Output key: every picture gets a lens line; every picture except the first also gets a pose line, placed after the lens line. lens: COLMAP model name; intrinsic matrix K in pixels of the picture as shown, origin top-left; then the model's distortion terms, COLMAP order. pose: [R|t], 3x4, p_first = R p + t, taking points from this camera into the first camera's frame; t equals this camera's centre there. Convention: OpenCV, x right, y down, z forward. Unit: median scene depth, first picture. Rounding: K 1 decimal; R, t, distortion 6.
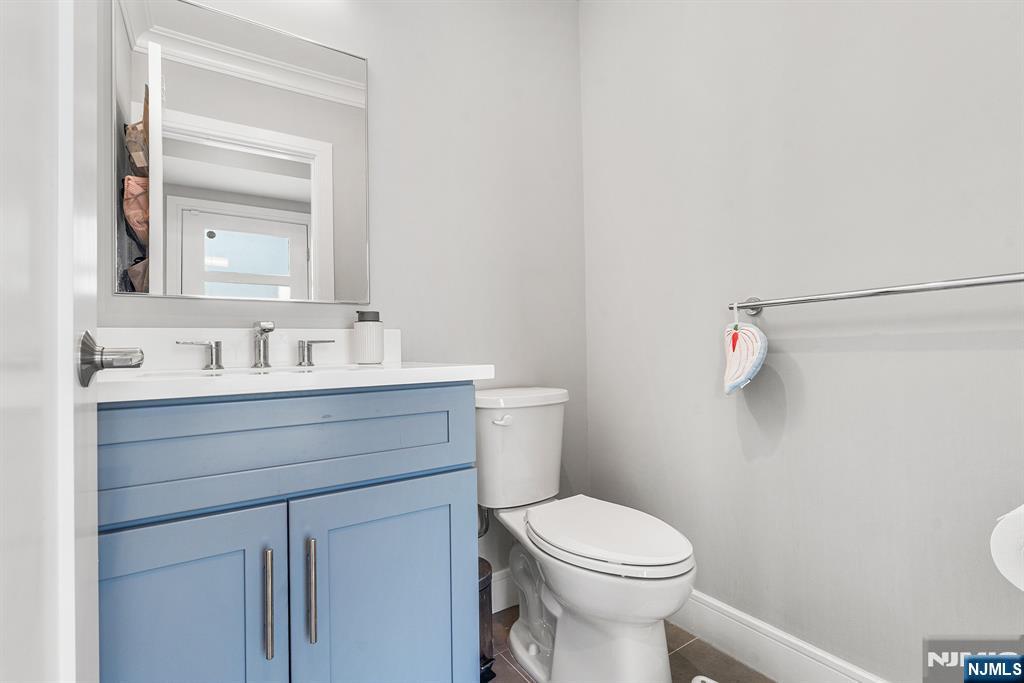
lens RADIAL K [[462.4, 0, 508.0], [0, 462.4, 343.4], [0, 0, 1]] dist [-0.000740, -0.001316]
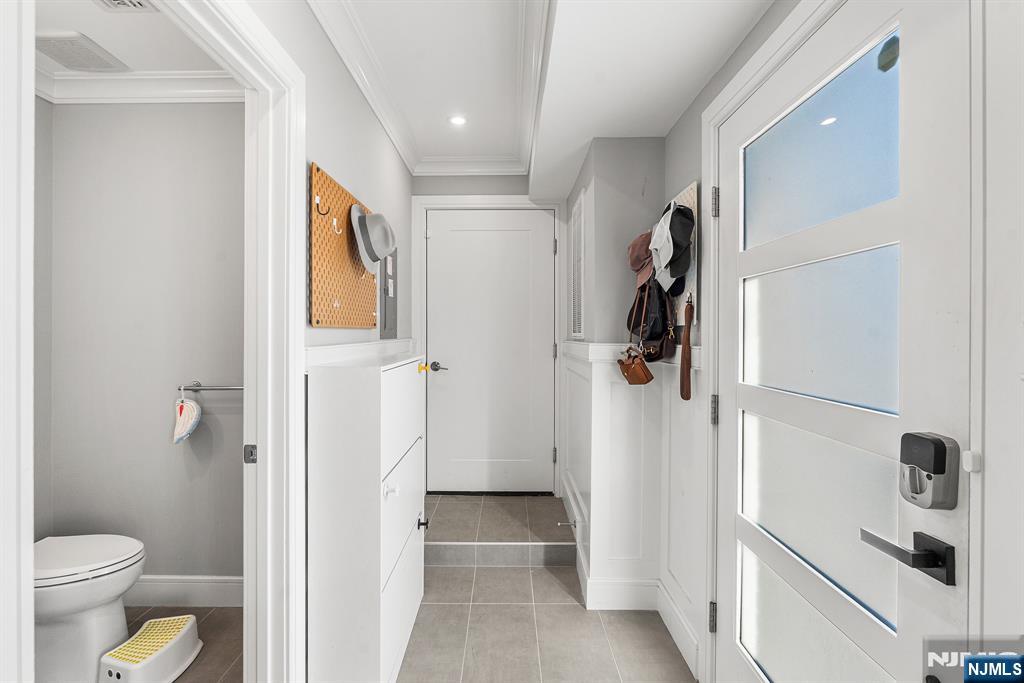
lens RADIAL K [[462.4, 0, 506.3], [0, 462.4, 333.7], [0, 0, 1]] dist [-0.000740, -0.001316]
pose [[0.566611, 0.015699, 0.823836, -0.212388], [-0.016301, 0.999836, -0.007842, -0.286450], [-0.823824, -0.008987, 0.566774, -0.885731]]
